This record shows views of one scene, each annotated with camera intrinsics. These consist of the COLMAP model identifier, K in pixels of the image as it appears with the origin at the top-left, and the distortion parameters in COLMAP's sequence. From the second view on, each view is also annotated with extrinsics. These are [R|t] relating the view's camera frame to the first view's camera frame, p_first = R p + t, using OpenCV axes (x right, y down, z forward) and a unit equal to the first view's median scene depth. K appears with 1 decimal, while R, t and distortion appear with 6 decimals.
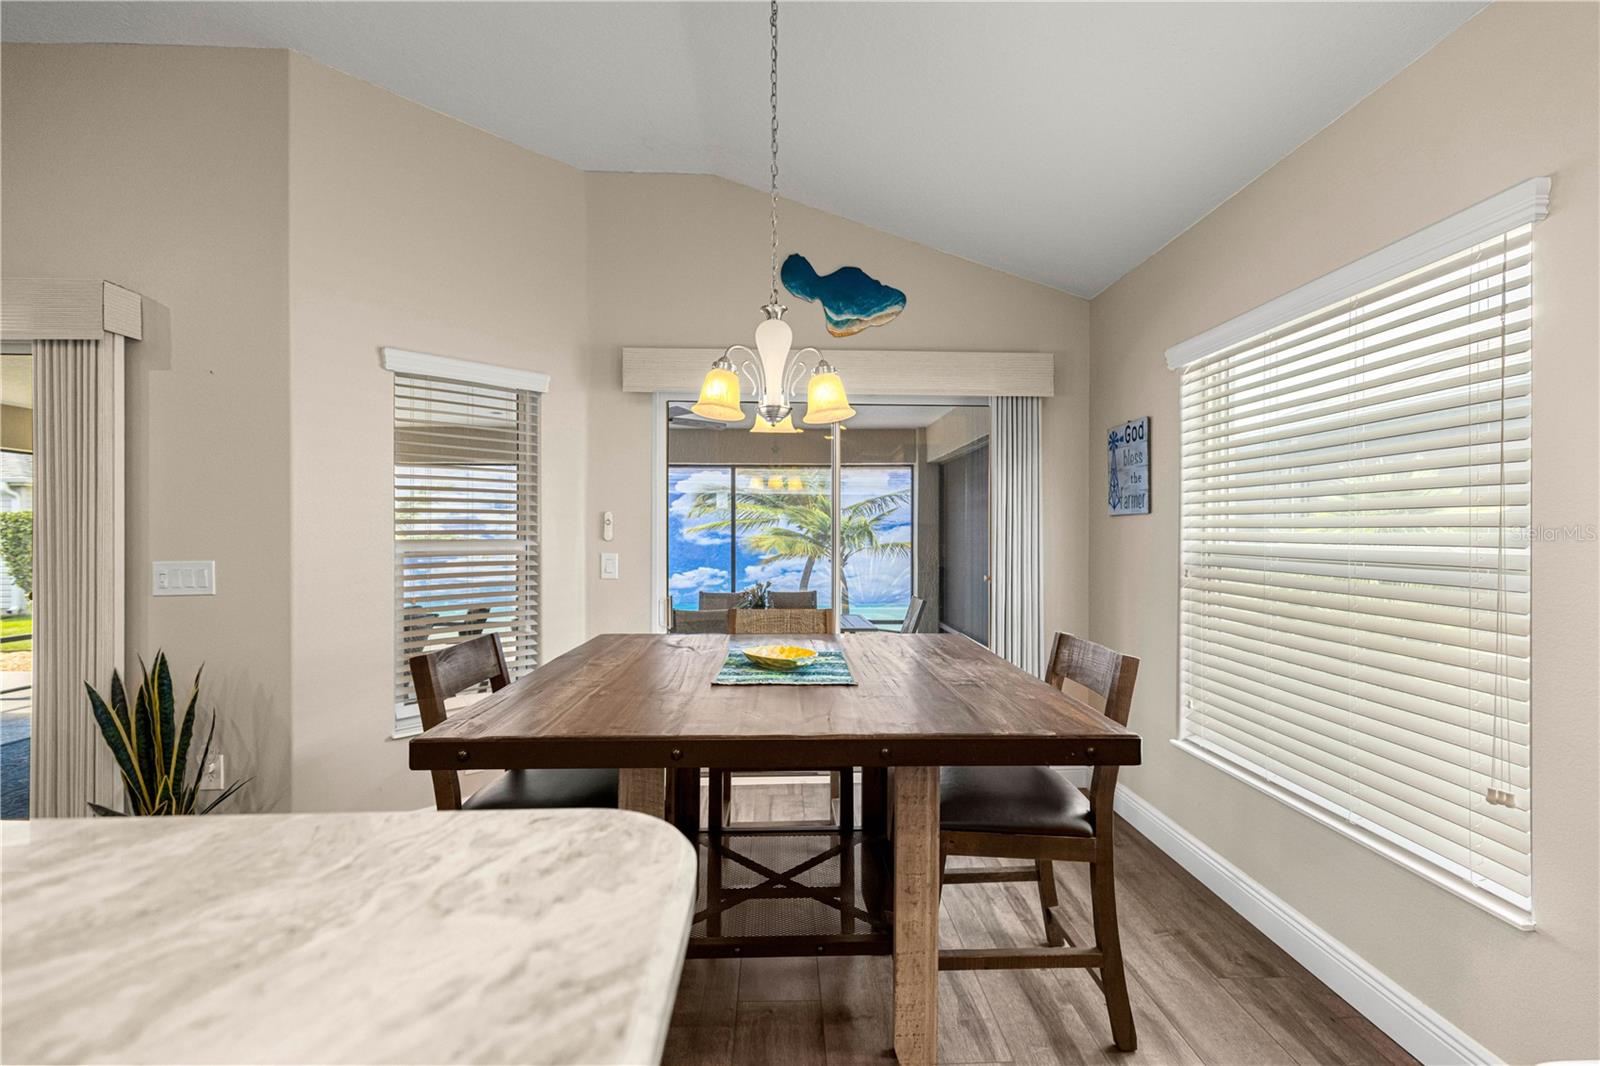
lens RADIAL K [[715.4, 0, 808.3], [0, 715.4, 545.2], [0, 0, 1]] dist [0.004952, 0.000334]
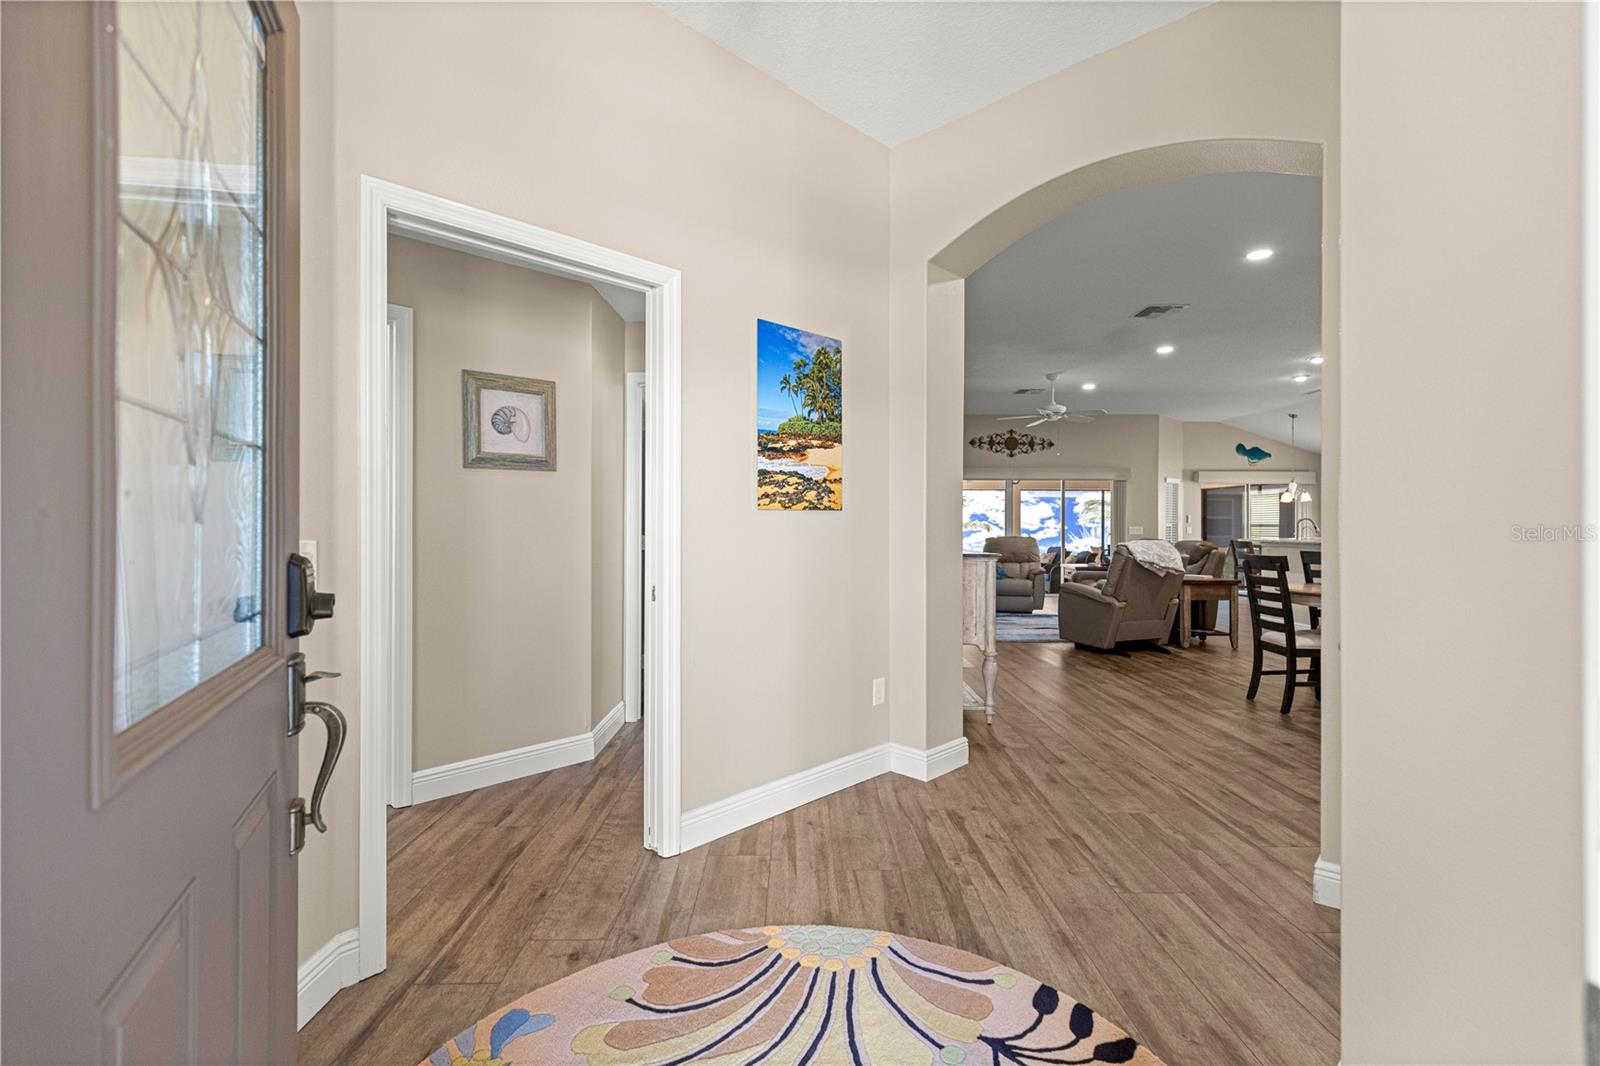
lens RADIAL K [[719.7, 0, 802.6], [0, 719.7, 520.9], [0, 0, 1]] dist [0.001314, 0.000056]
pose [[0.999146, 0.003525, -0.041176, -2.042543], [-0.004285, 0.999822, -0.018374, 0.056230], [0.041104, 0.018535, 0.998983, -2.665197]]
